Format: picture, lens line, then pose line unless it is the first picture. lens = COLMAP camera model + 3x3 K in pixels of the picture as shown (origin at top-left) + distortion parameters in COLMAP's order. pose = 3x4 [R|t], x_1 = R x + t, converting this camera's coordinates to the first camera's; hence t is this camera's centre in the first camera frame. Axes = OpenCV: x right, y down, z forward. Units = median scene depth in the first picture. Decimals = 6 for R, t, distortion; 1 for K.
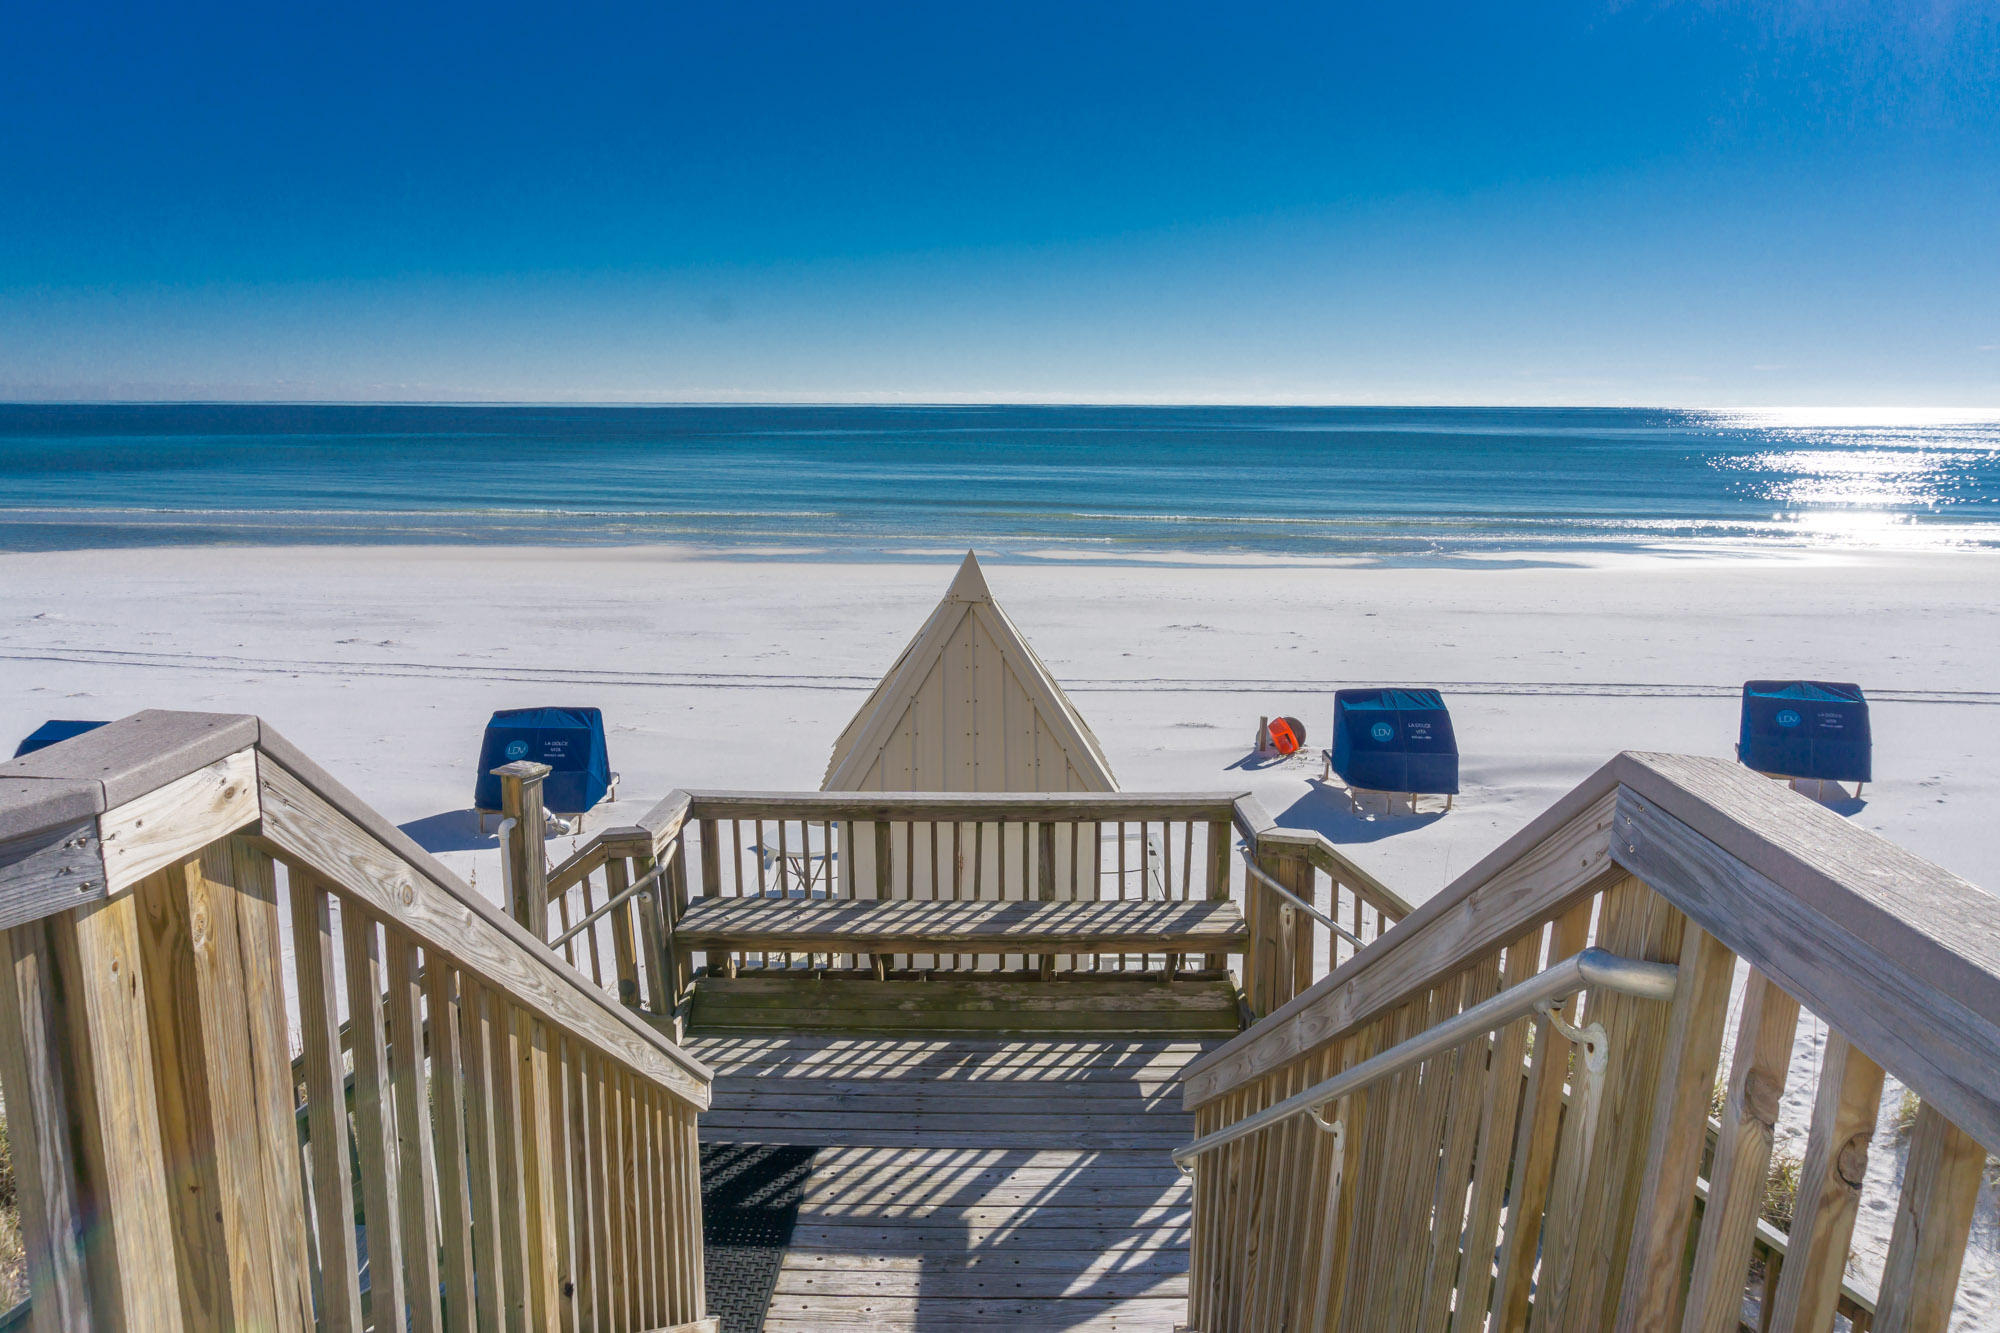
lens RADIAL K [[1313.9, 0, 997.8], [0, 1313.9, 676.8], [0, 0, 1]] dist [-0.023271, -0.000027]
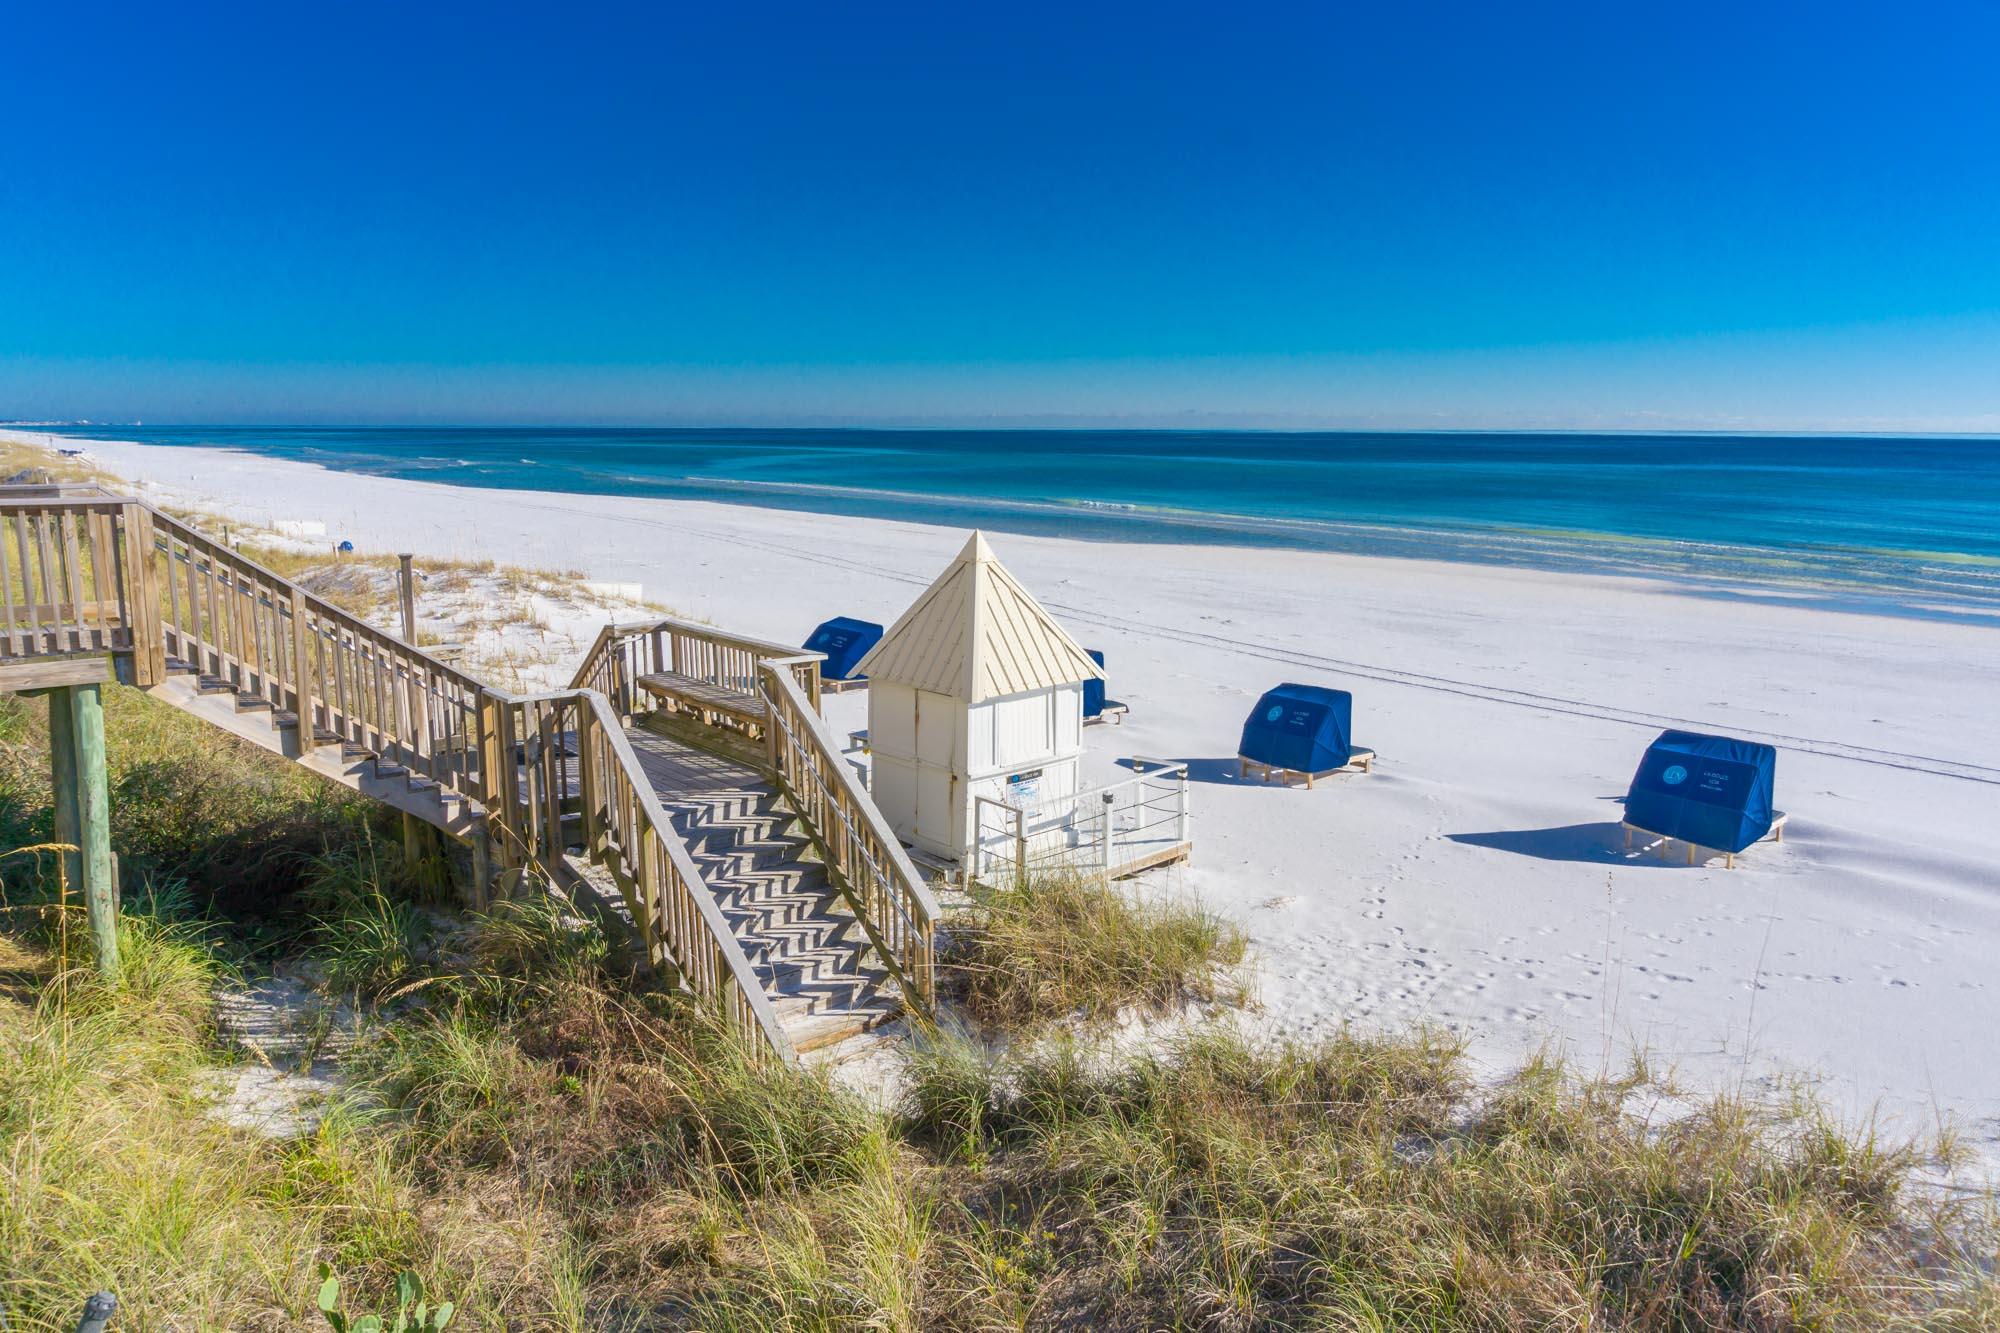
lens RADIAL K [[1313.9, 0, 1000.3], [0, 1313.9, 661.7], [0, 0, 1]] dist [-0.023271, -0.000027]
pose [[0.645550, 0.119353, -0.754334, 0.391773], [-0.143354, 0.989094, 0.033817, 0.000356], [0.750143, 0.086306, 0.655619, -0.000977]]
